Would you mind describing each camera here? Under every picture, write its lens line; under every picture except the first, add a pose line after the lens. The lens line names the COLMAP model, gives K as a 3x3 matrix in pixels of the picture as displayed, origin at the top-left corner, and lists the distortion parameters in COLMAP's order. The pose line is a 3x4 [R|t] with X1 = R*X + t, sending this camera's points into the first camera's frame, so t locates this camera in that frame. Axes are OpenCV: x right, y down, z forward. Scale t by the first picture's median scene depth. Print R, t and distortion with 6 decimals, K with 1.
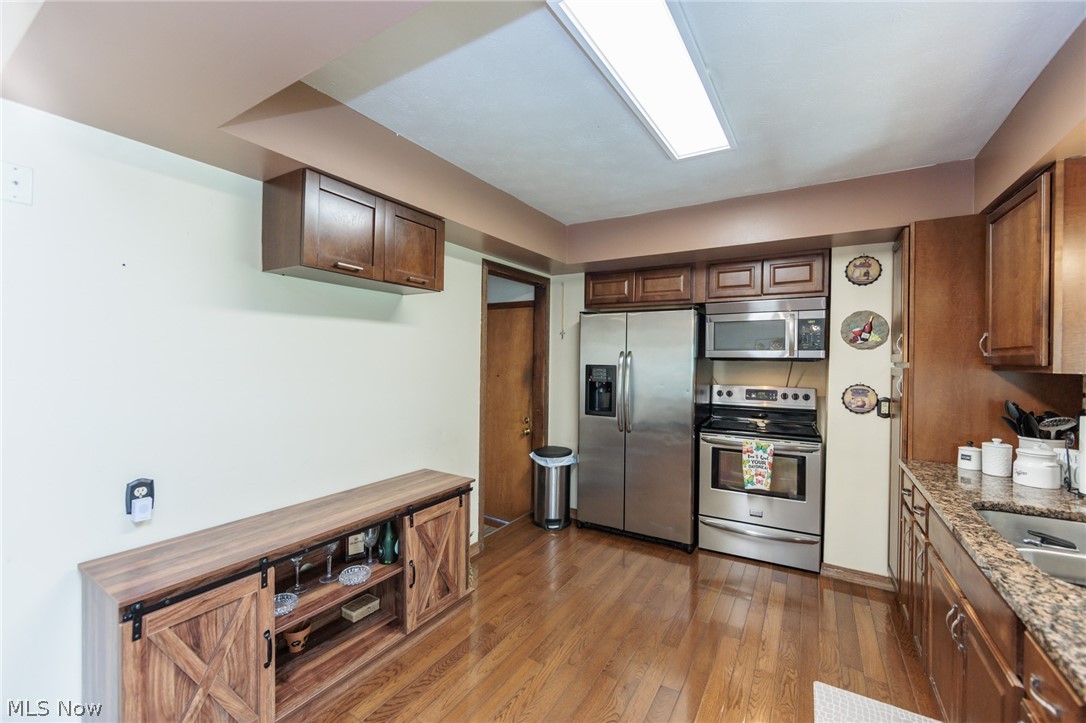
lens RADIAL K [[436.4, 0, 544.5], [0, 436.4, 359.8], [0, 0, 1]] dist [-0.002152, -0.000241]
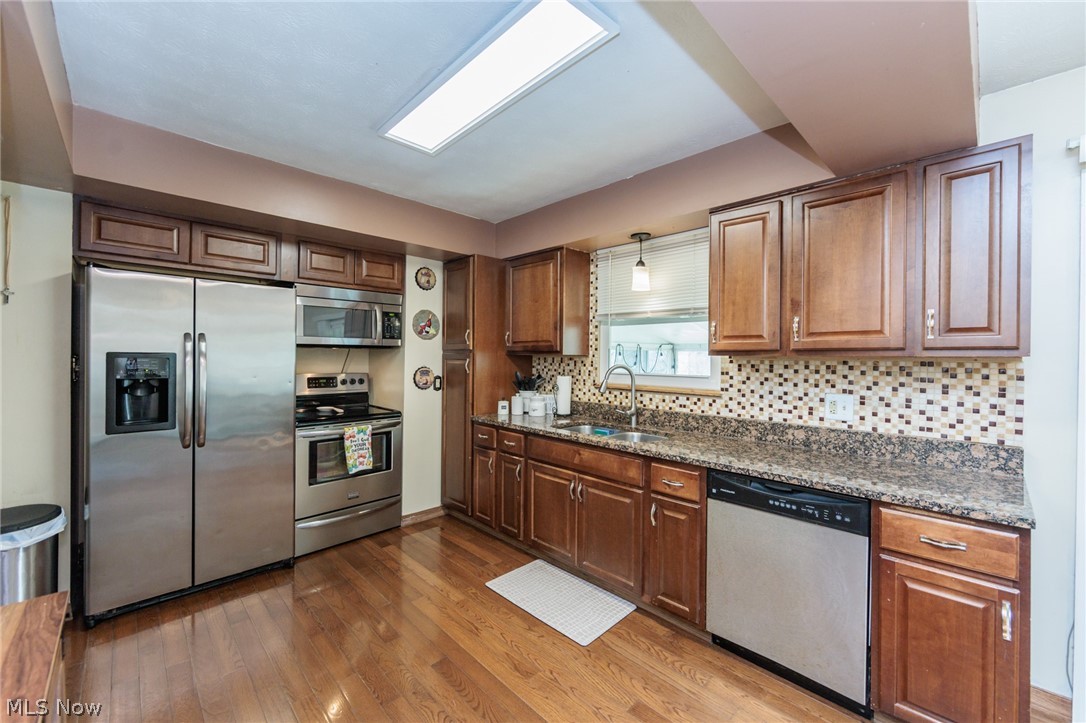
lens RADIAL K [[433.6, 0, 544.0], [0, 433.6, 359.3], [0, 0, 1]] dist [-0.001993, 0.000077]
pose [[0.243181, -0.016924, 0.969833, -0.433287], [-0.004389, 0.999818, 0.018548, 0.009080], [-0.969971, -0.008767, 0.243062, 0.344253]]
